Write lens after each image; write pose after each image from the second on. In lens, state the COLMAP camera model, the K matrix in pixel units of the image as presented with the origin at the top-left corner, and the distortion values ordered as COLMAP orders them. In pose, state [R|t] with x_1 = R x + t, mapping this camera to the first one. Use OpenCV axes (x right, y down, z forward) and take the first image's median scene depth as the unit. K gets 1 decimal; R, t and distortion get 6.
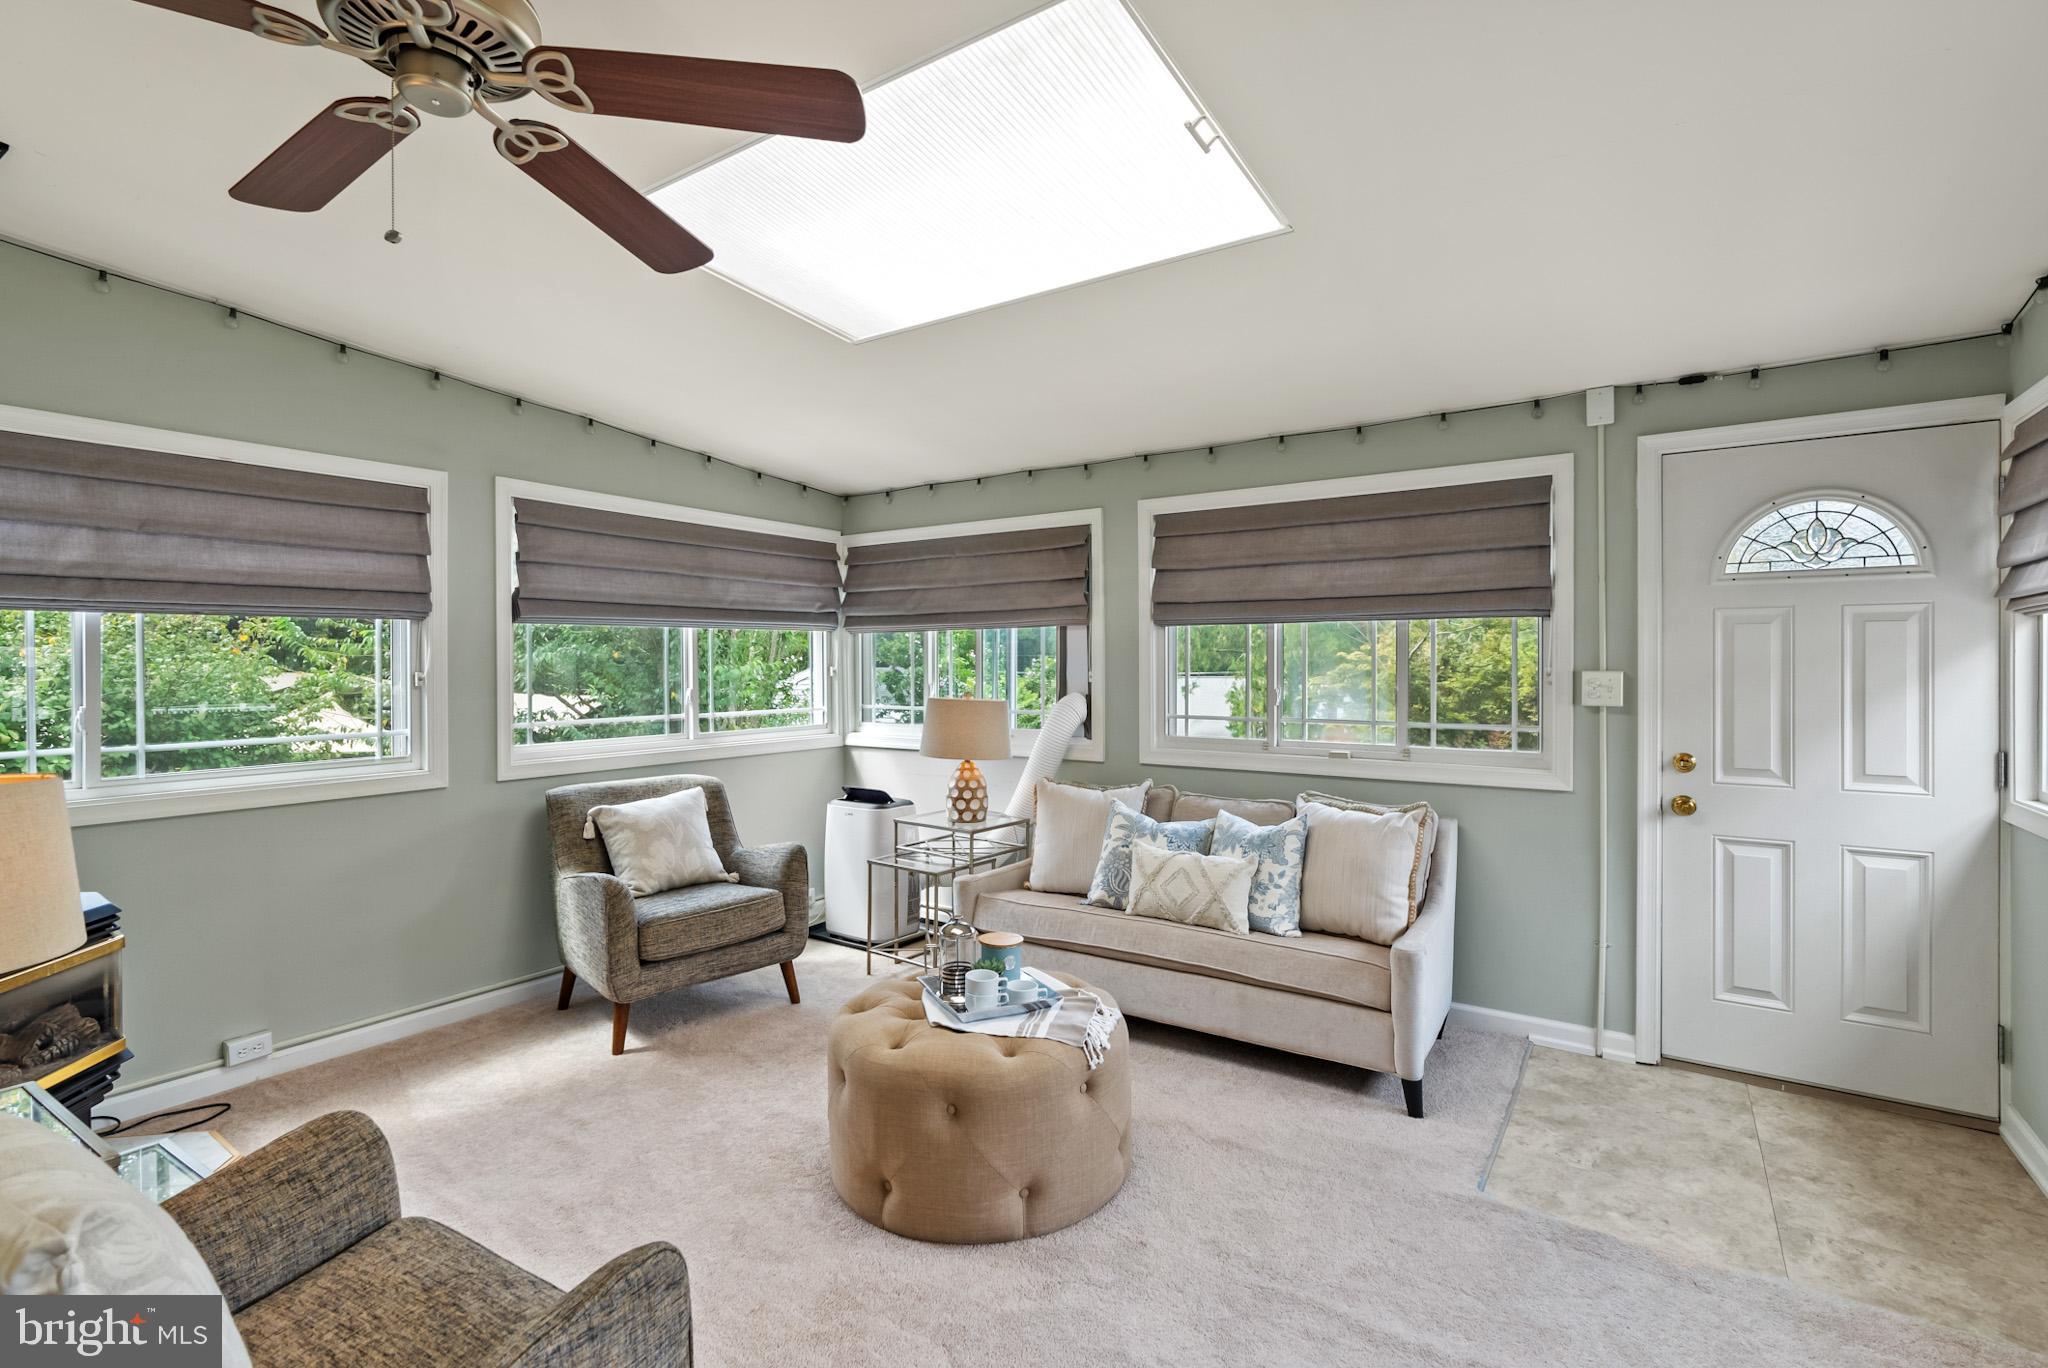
lens RADIAL K [[949.5, 0, 1024.0], [0, 949.5, 684.0], [0, 0, 1]] dist [-0.011566, 0.005204]
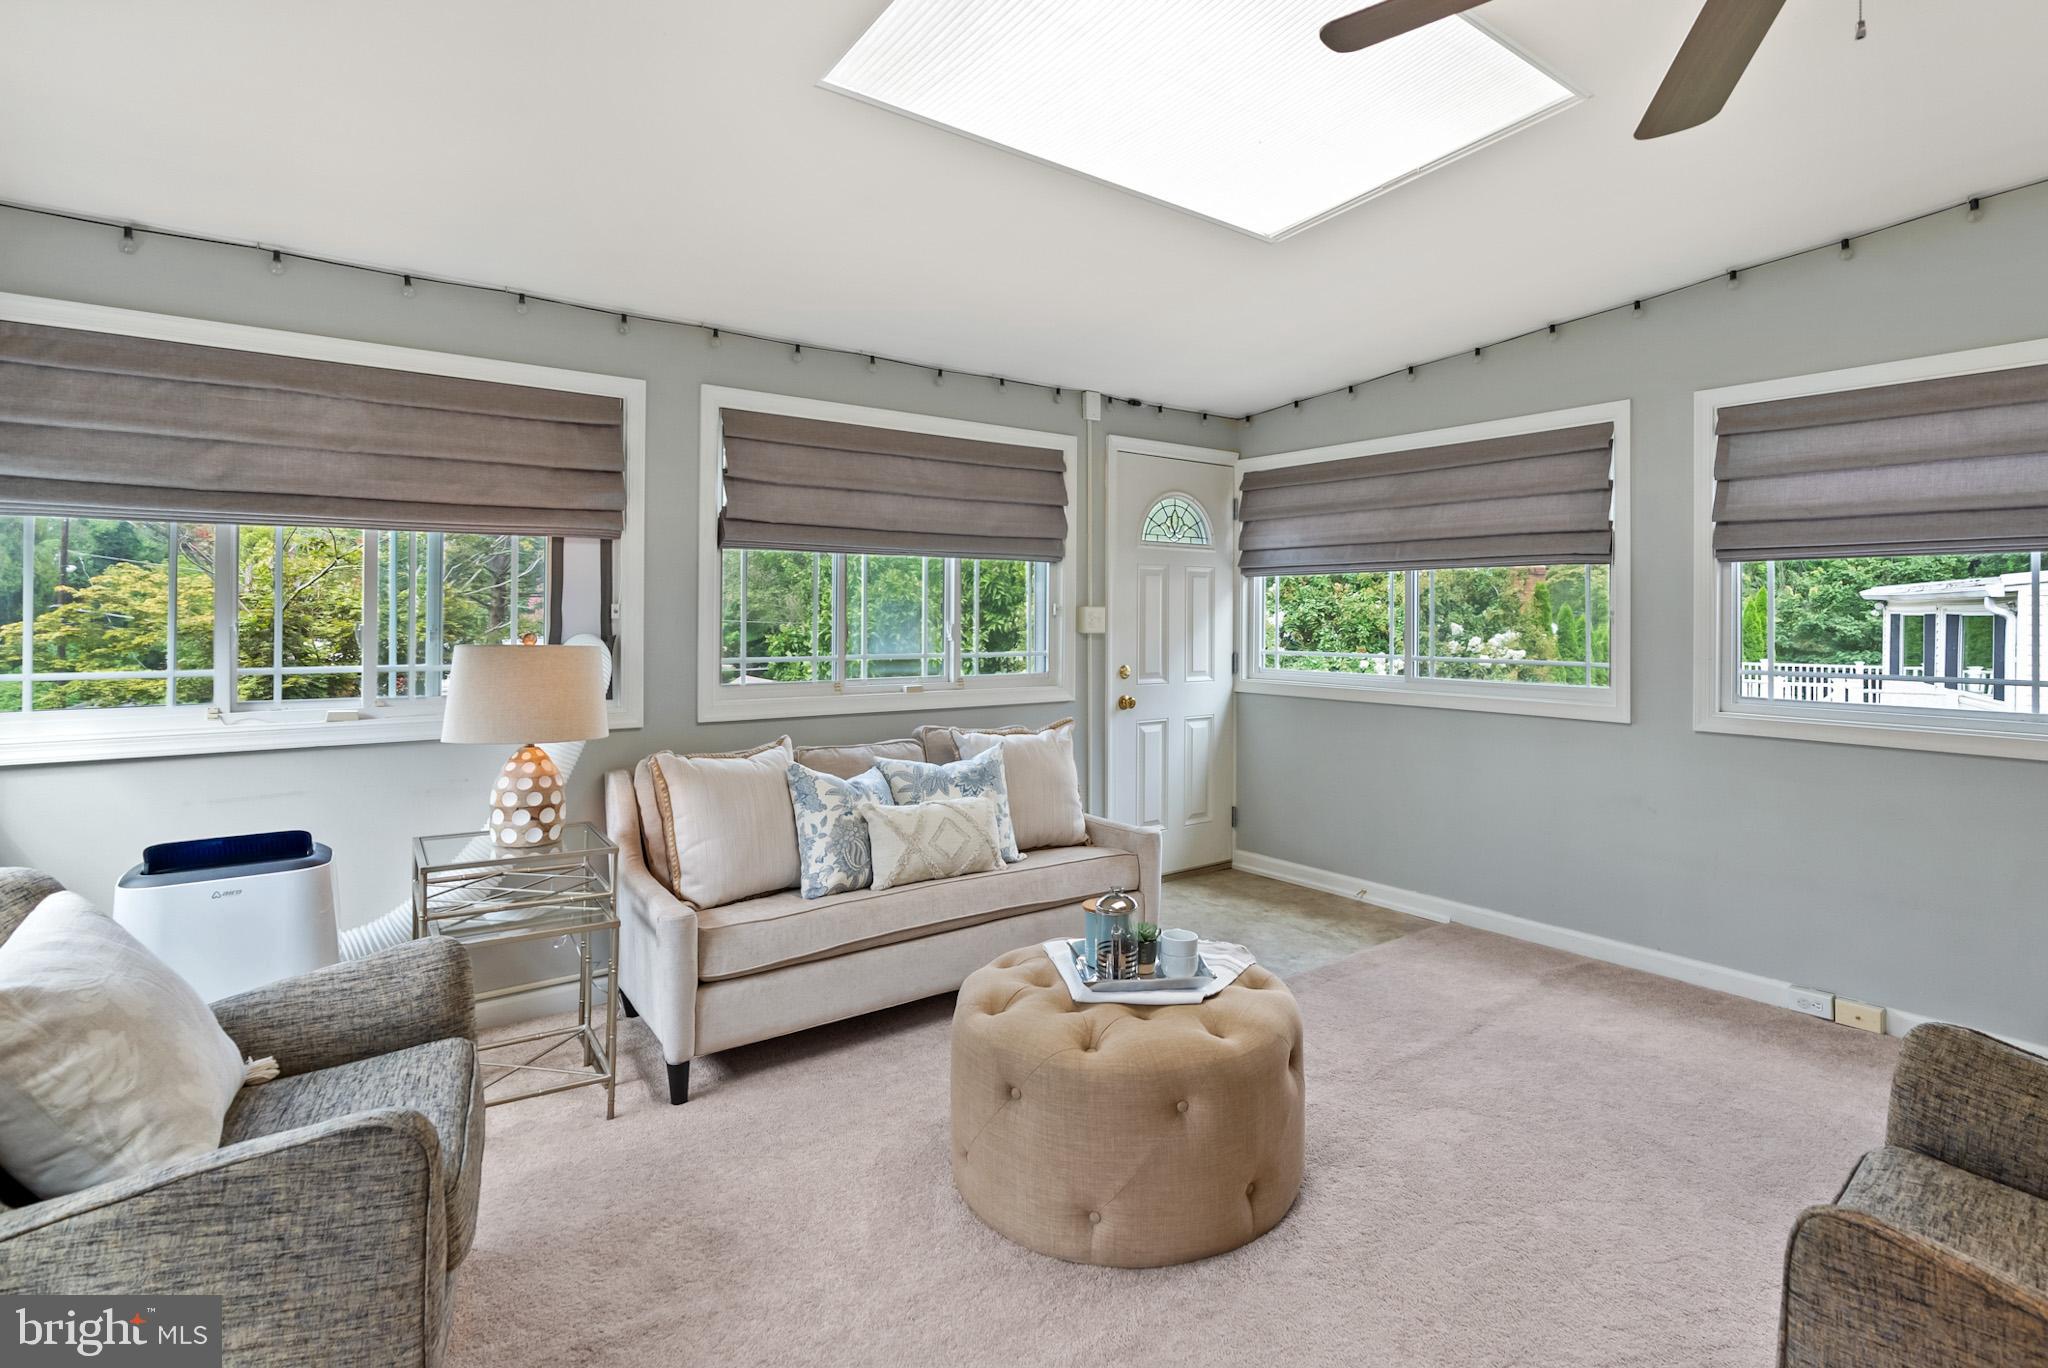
lens RADIAL K [[1069.1, 0, 1027.2], [0, 1069.1, 610.8], [0, 0, 1]] dist [0.001653, 0.000448]
pose [[0.302313, -0.001423, 0.953208, -0.814783], [0.005427, 0.999985, -0.000229, -0.007605], [-0.953193, 0.005242, 0.302316, 0.617999]]
